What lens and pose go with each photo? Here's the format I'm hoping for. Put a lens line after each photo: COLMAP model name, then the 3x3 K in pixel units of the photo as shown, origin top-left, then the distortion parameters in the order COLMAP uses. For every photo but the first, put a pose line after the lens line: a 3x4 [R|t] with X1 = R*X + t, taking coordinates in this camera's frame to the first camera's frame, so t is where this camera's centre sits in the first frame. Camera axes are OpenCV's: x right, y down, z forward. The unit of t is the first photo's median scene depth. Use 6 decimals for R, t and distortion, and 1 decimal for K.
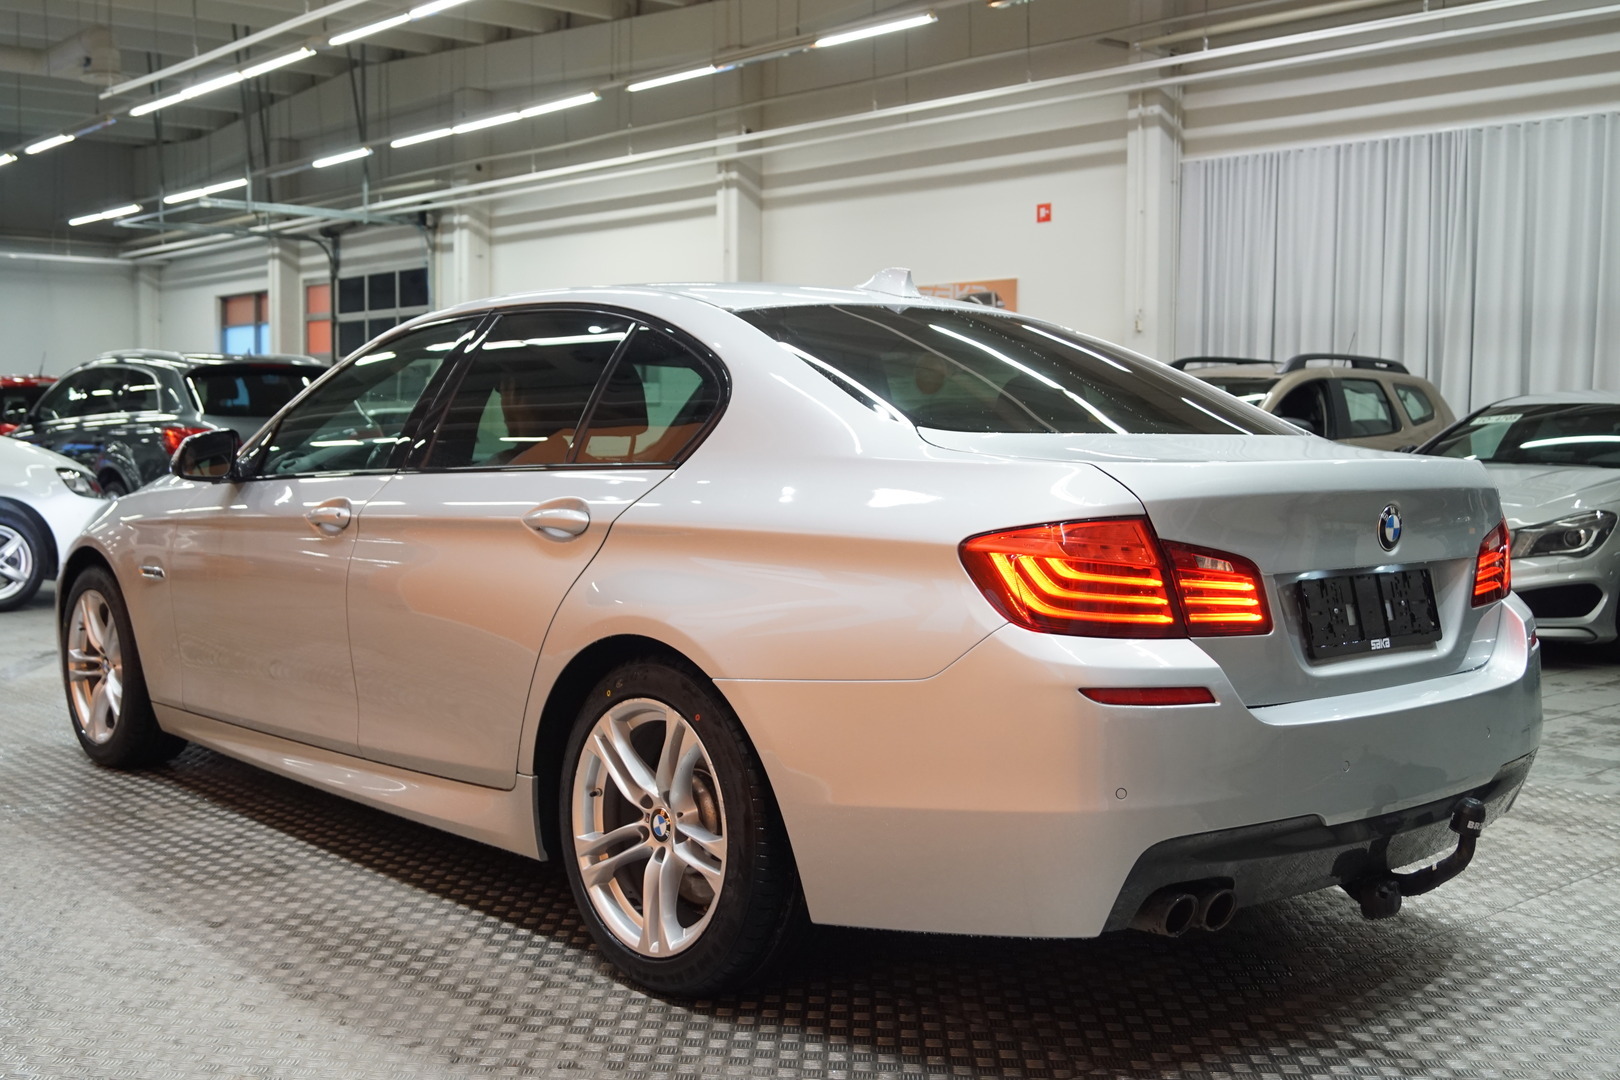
lens RADIAL K [[1731.5, 0, 809.7], [0, 1731.5, 555.0], [0, 0, 1]] dist [-0.042383, 0.000000]
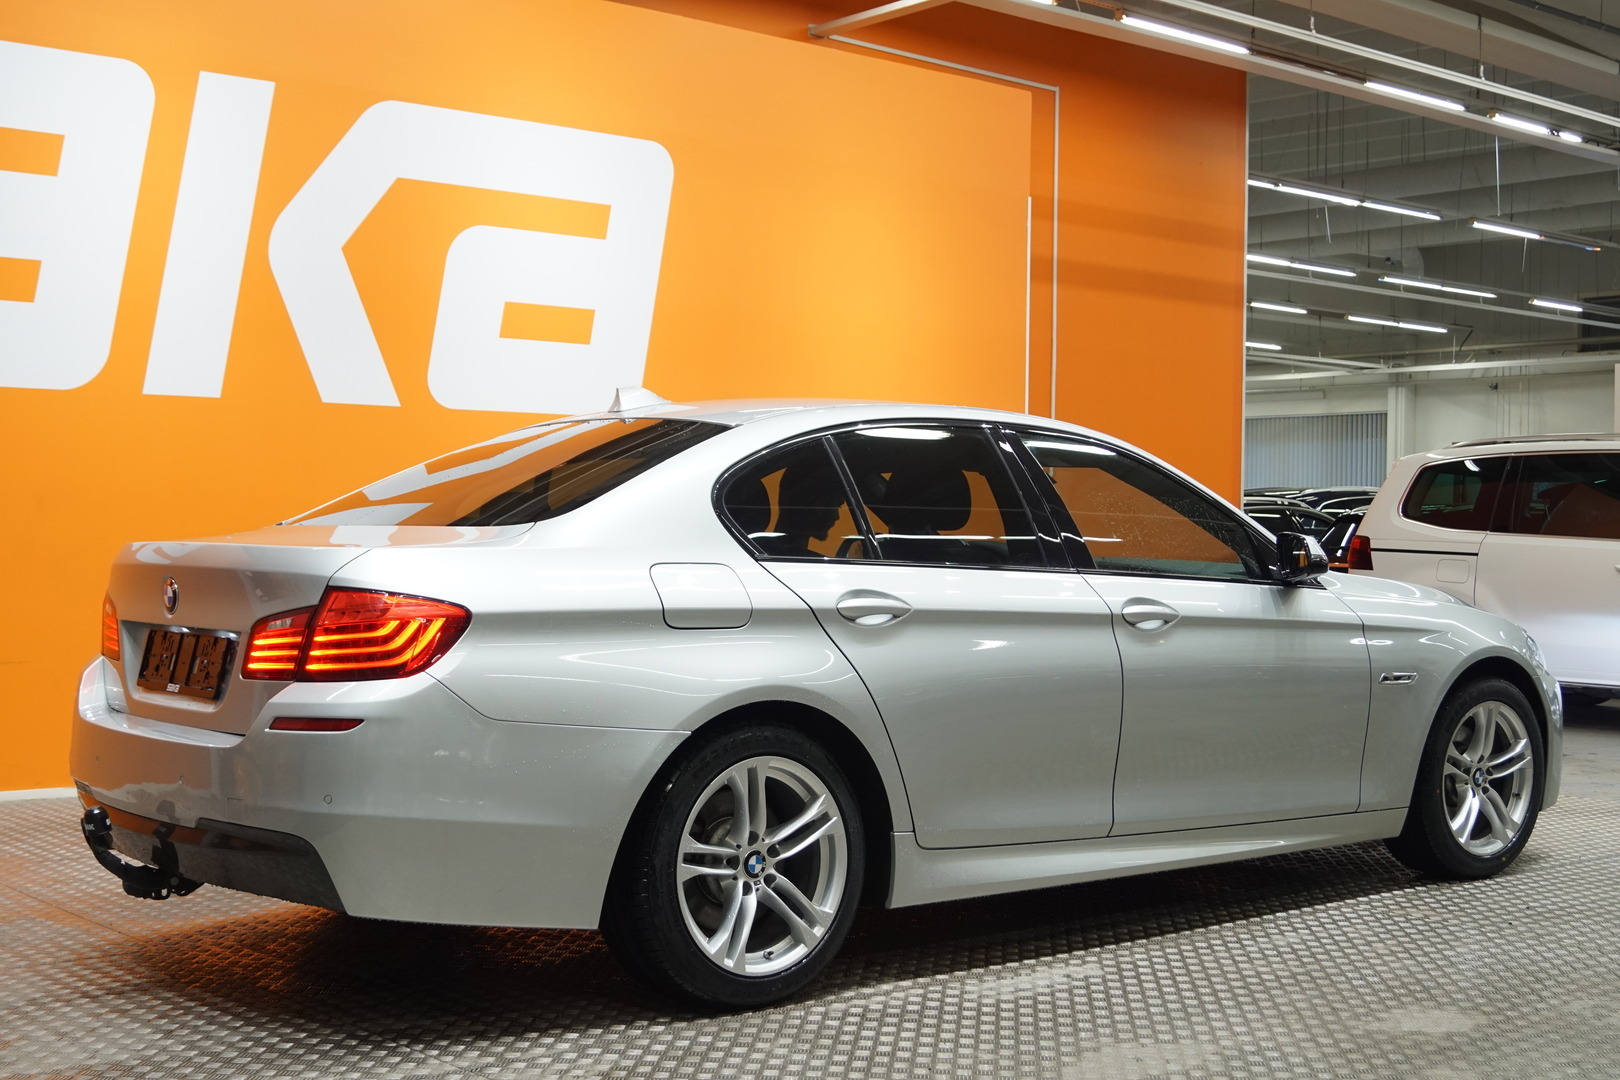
lens RADIAL K [[1910.8, 0, 809.9], [0, 1910.8, 535.8], [0, 0, 1]] dist [-0.029063, 0.000000]
pose [[0.008722, -0.003687, -0.999955, 0.155382], [-0.080525, 0.996743, -0.004377, -0.008185], [0.996714, 0.080559, 0.008397, 0.129182]]
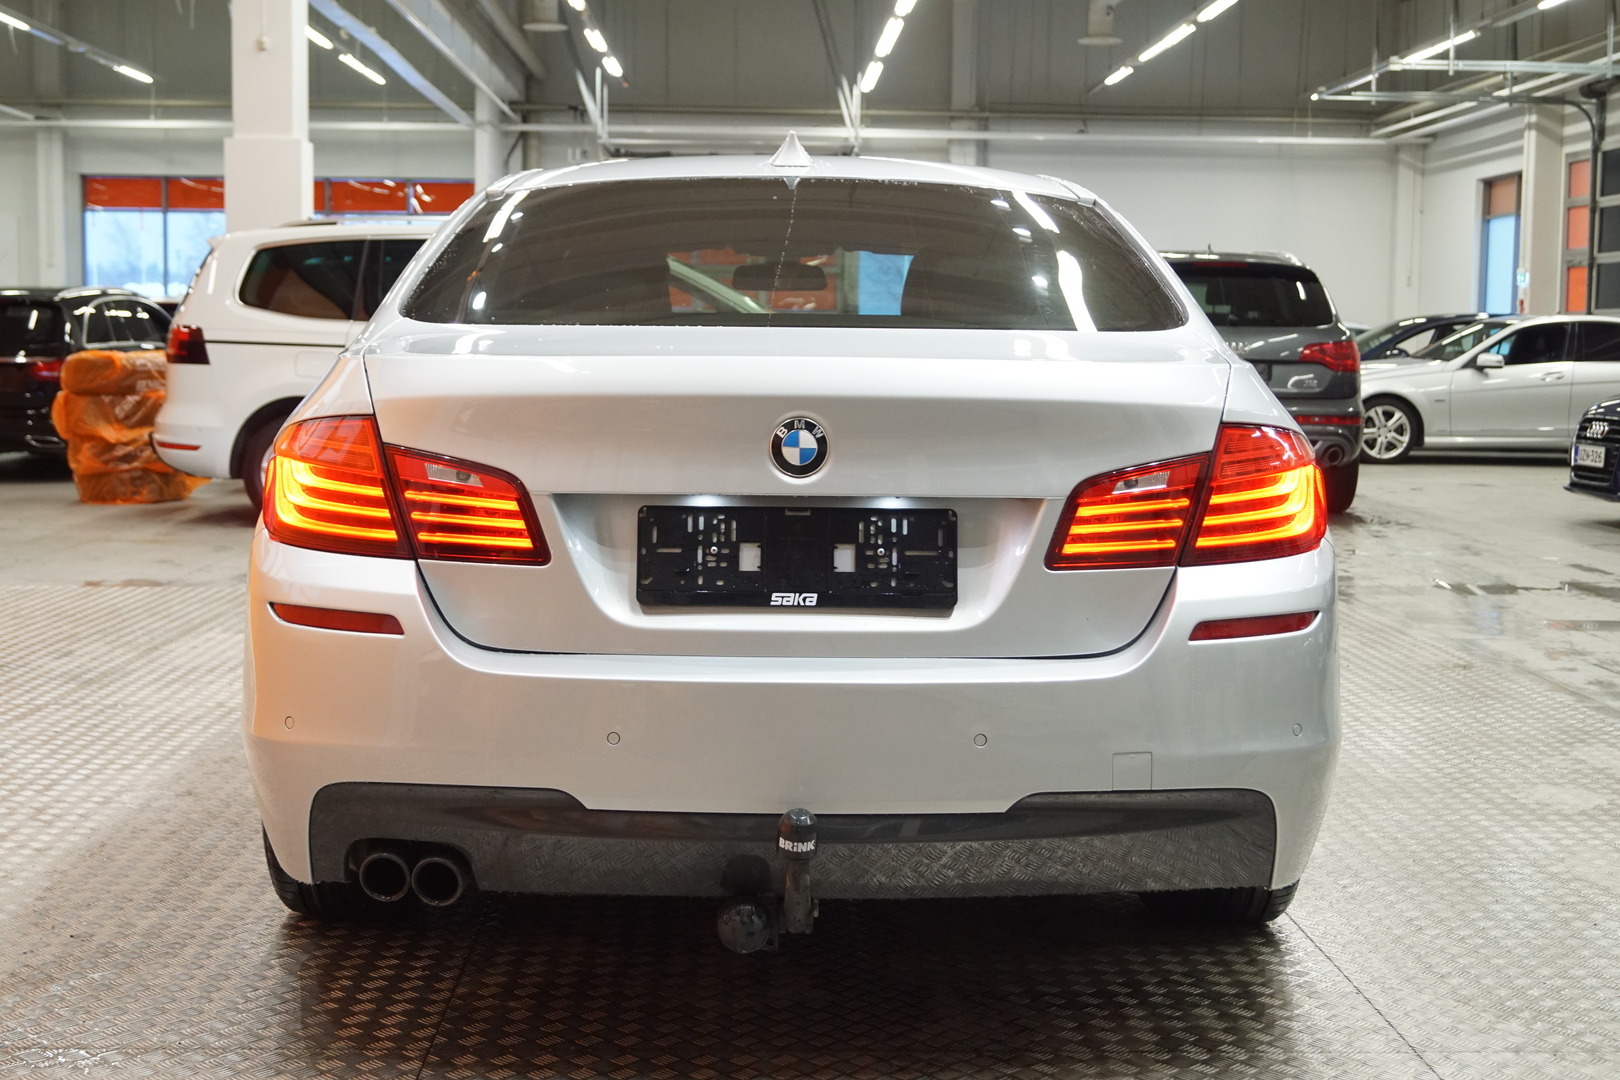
lens RADIAL K [[2176.8, 0, 817.2], [0, 2176.8, 531.8], [0, 0, 1]] dist [-0.030563, 0.000000]
pose [[0.771604, 0.061406, -0.633132, 0.084594], [-0.053677, 0.998065, 0.031383, -0.000811], [0.633834, 0.009770, 0.773408, 0.023202]]
